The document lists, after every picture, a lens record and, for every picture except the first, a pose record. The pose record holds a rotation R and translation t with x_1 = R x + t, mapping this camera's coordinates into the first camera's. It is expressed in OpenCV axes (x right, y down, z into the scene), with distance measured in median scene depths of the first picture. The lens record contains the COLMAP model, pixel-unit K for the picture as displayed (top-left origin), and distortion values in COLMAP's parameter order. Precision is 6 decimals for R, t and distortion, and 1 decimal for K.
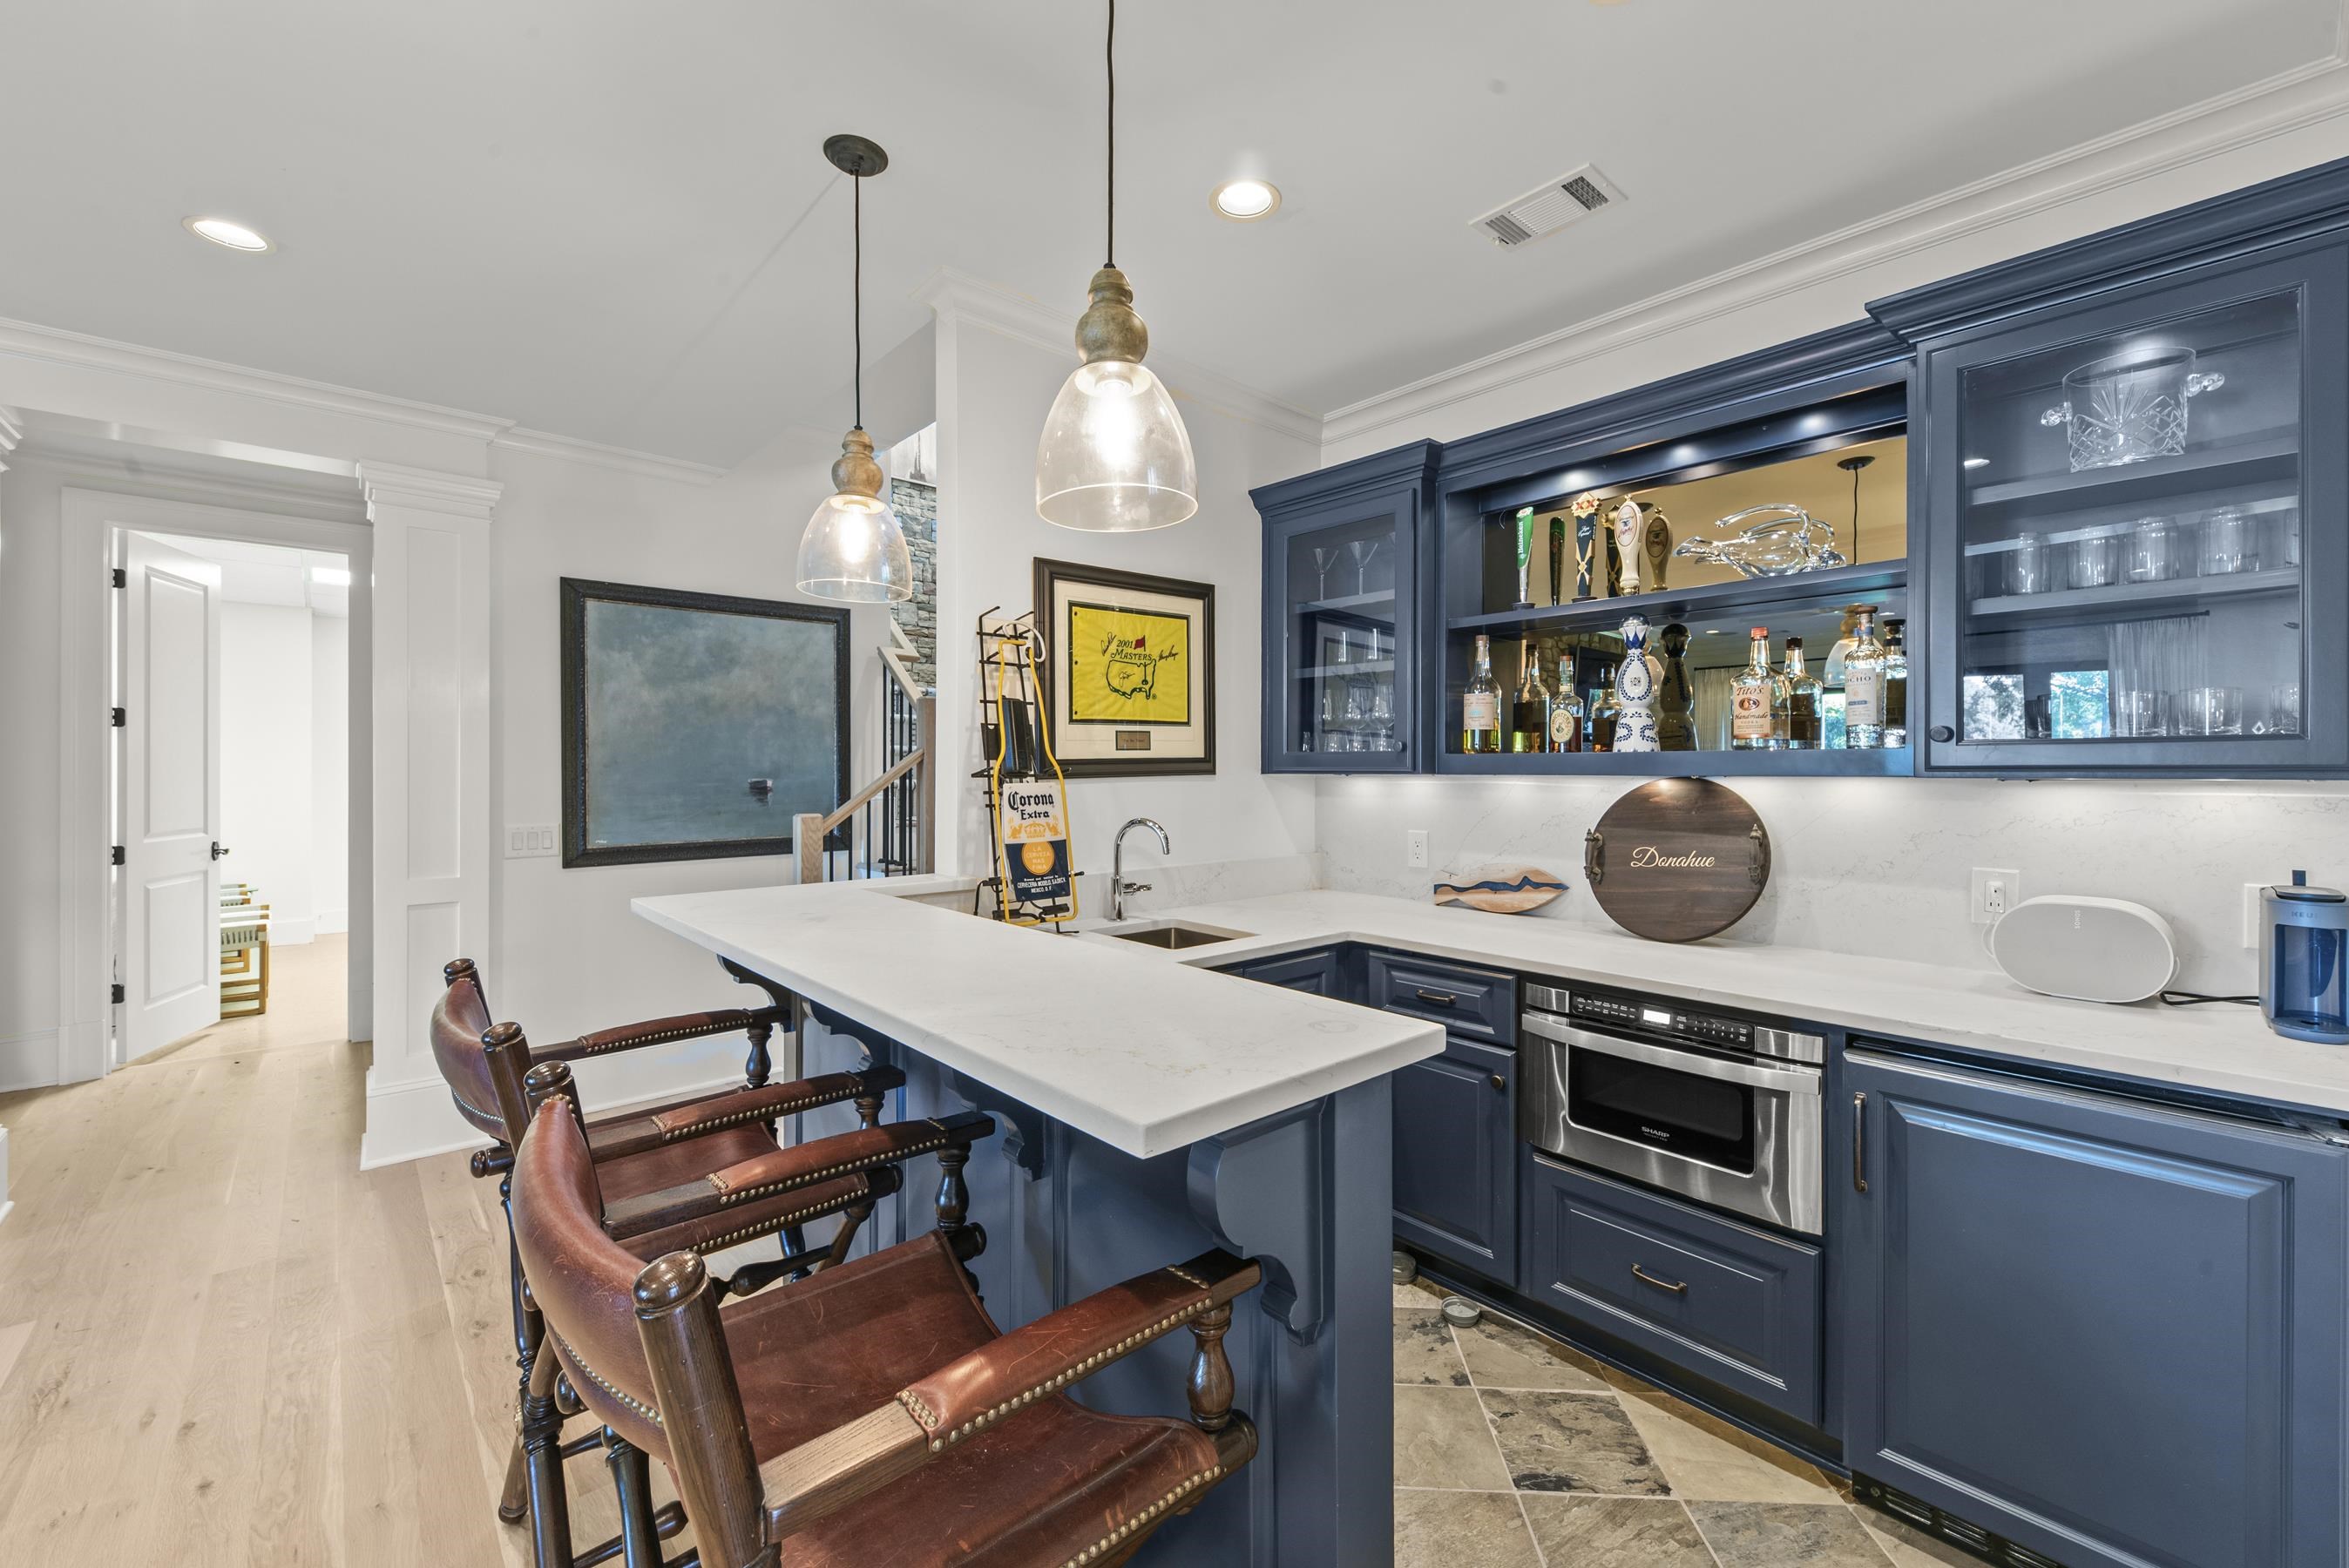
lens RADIAL K [[949.5, 0, 1178.0], [0, 949.5, 778.1], [0, 0, 1]] dist [-0.000829, -0.000012]
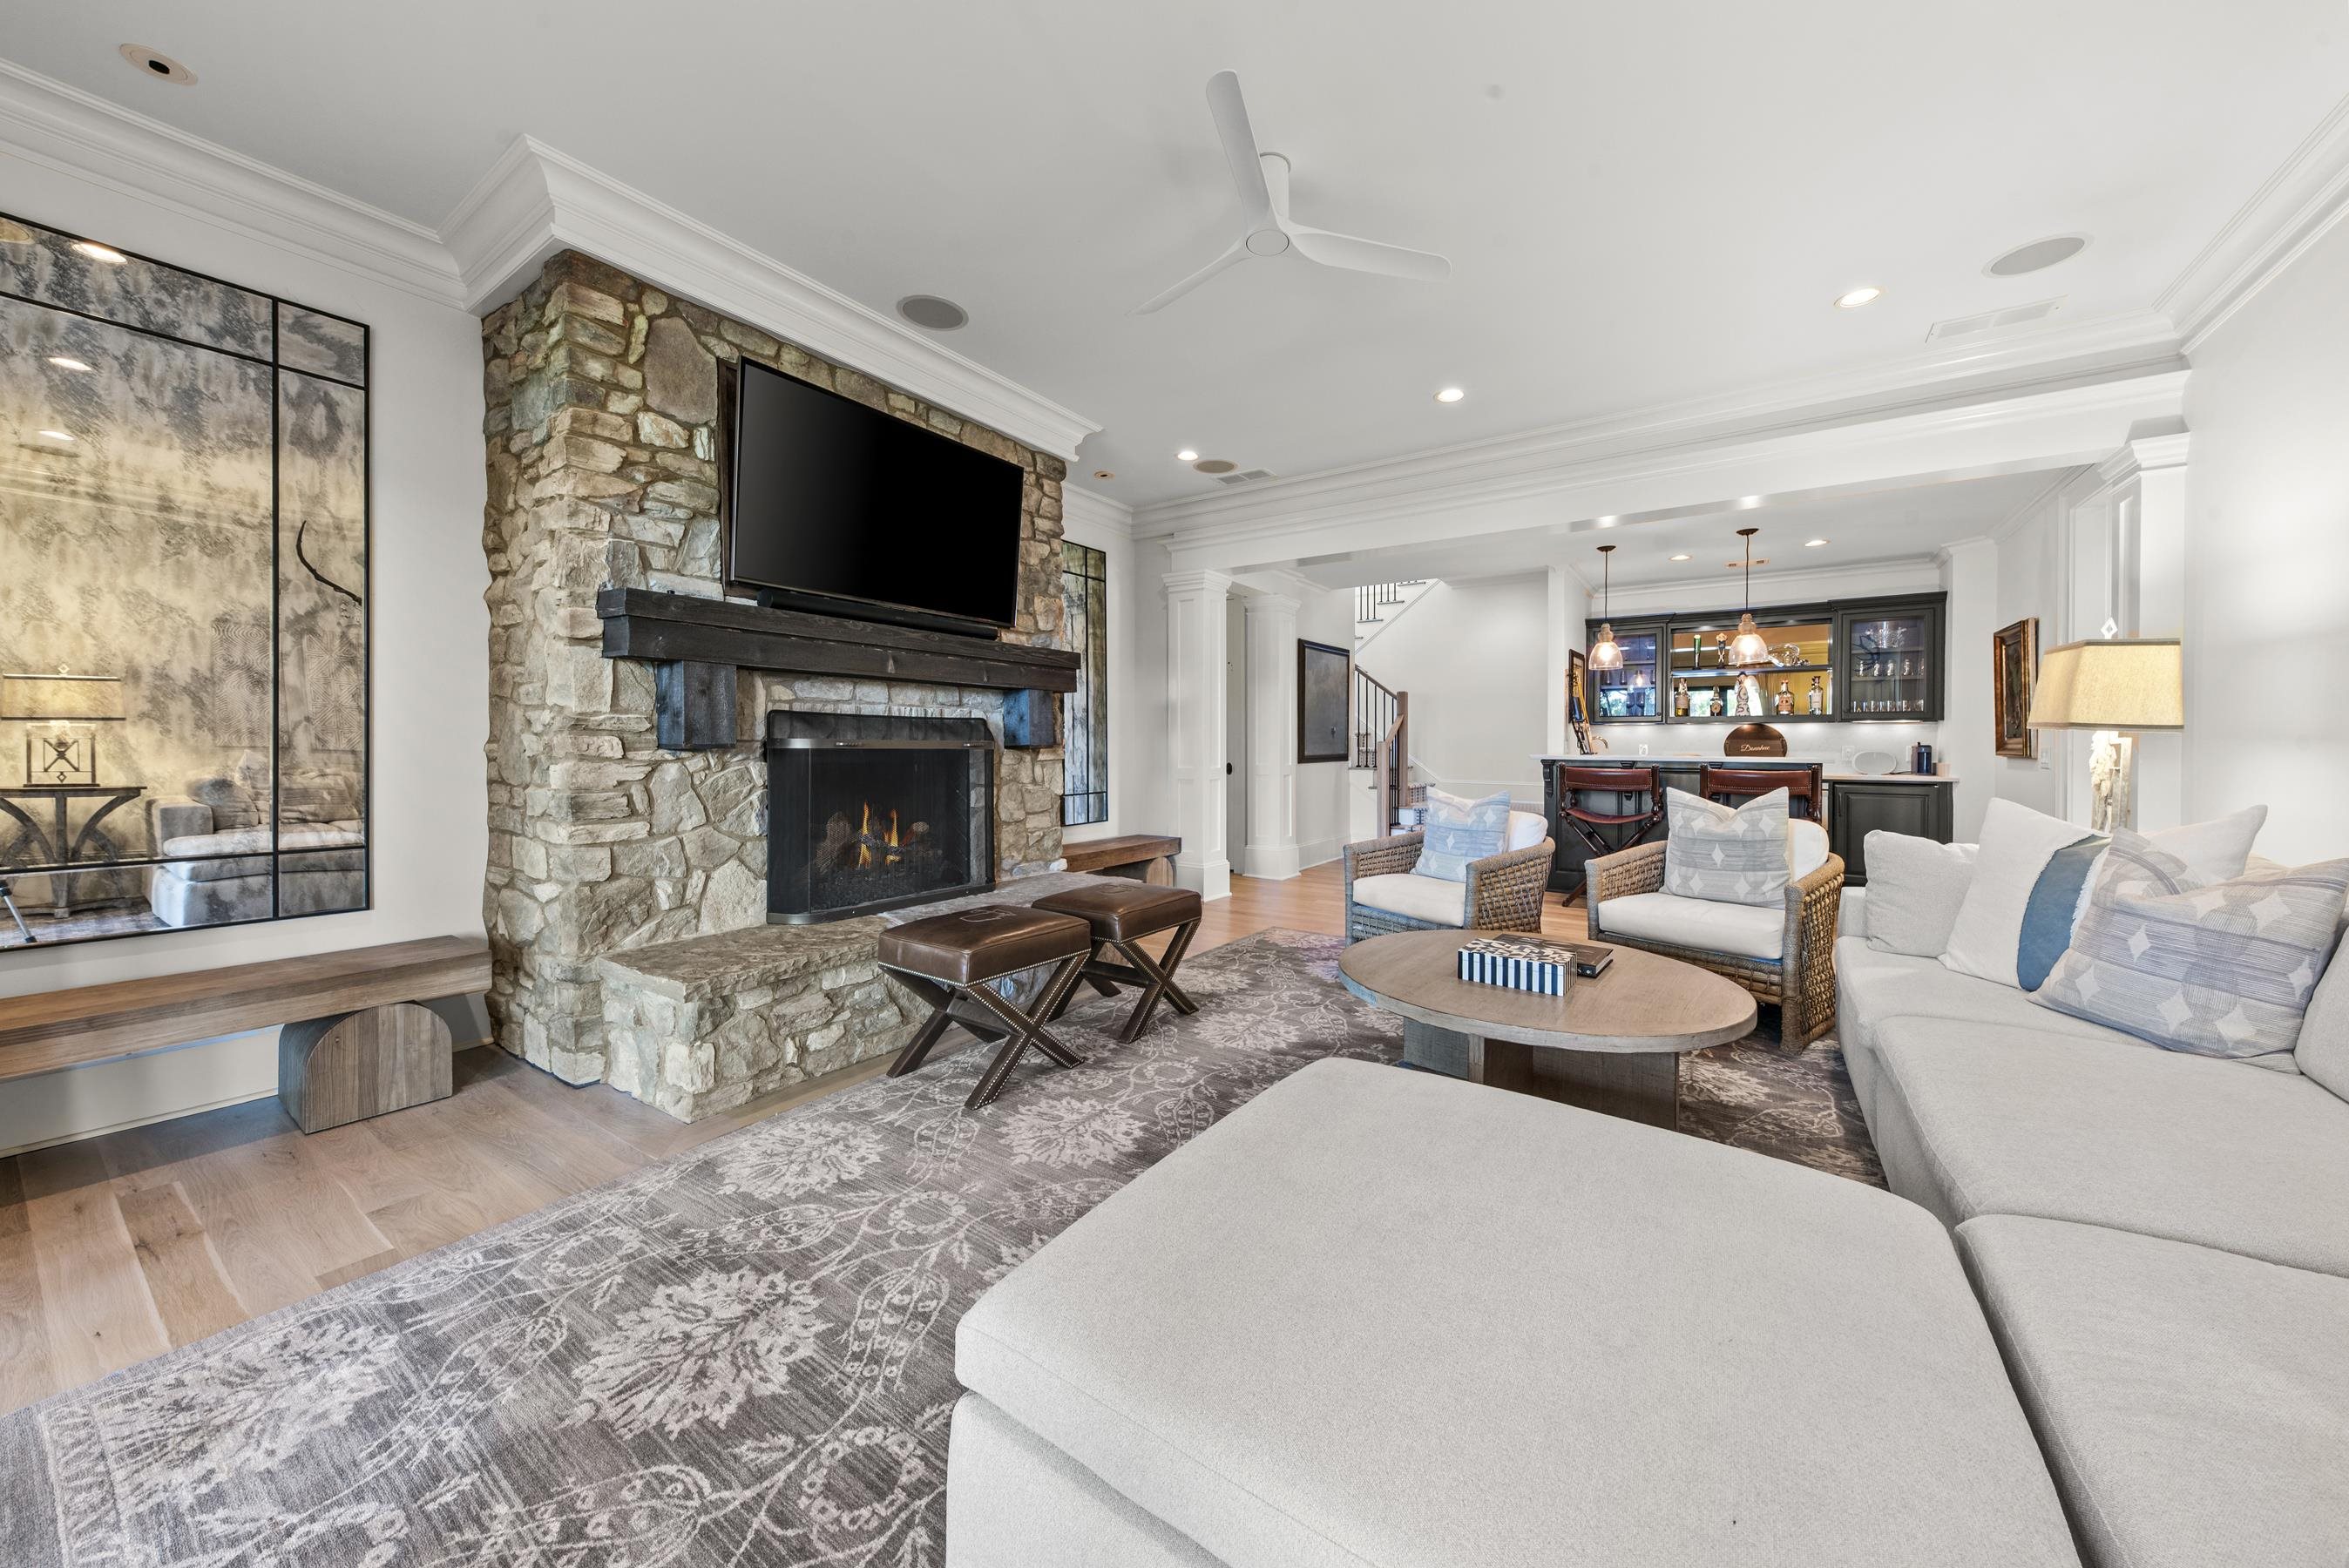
lens RADIAL K [[818.0, 0, 1174.2], [0, 818.0, 743.7], [0, 0, 1]] dist [0.002397, 0.000022]
pose [[0.972261, 0.007809, 0.233770, -1.753244], [-0.006601, 0.999961, -0.005949, 0.079912], [-0.233807, 0.004241, 0.972274, -1.102192]]
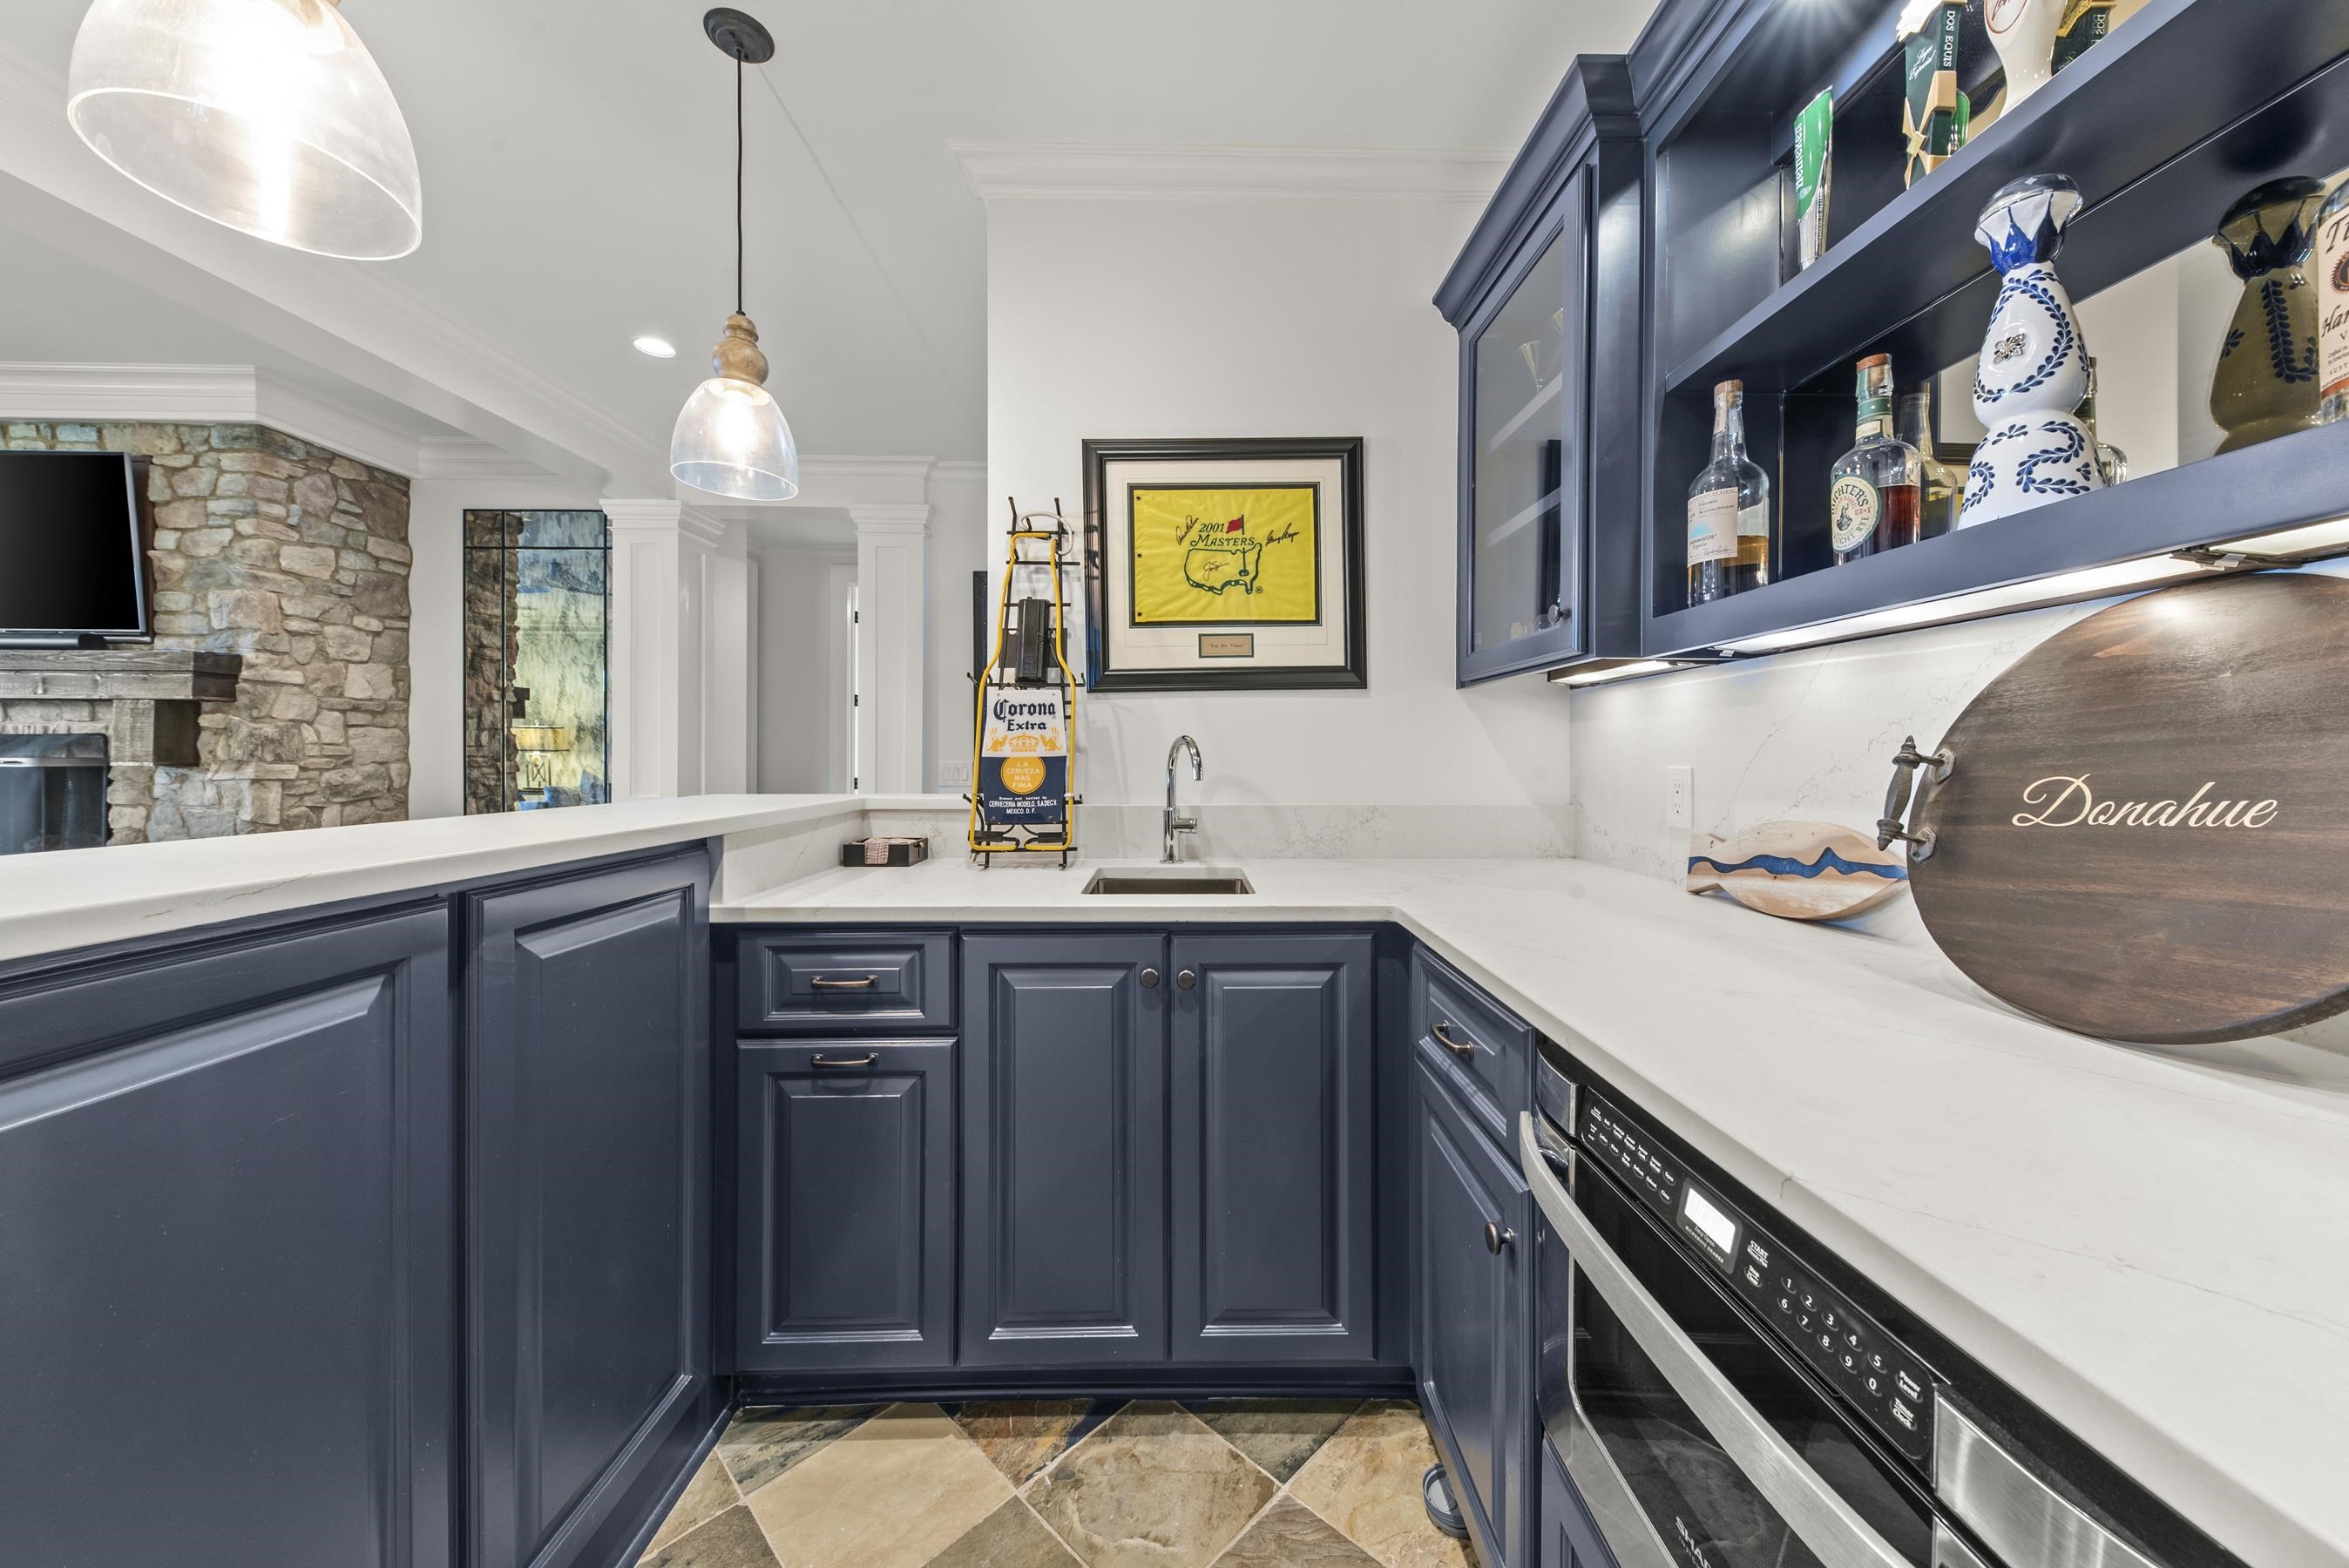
lens RADIAL K [[818.0, 0, 1180.5], [0, 818.0, 758.8], [0, 0, 1]] dist [0.002397, 0.000022]
pose [[0.751219, 0.002348, -0.660049, 0.405517], [-0.007886, 0.999954, -0.005417, 0.064186], [0.660006, 0.009274, 0.751203, 0.474442]]
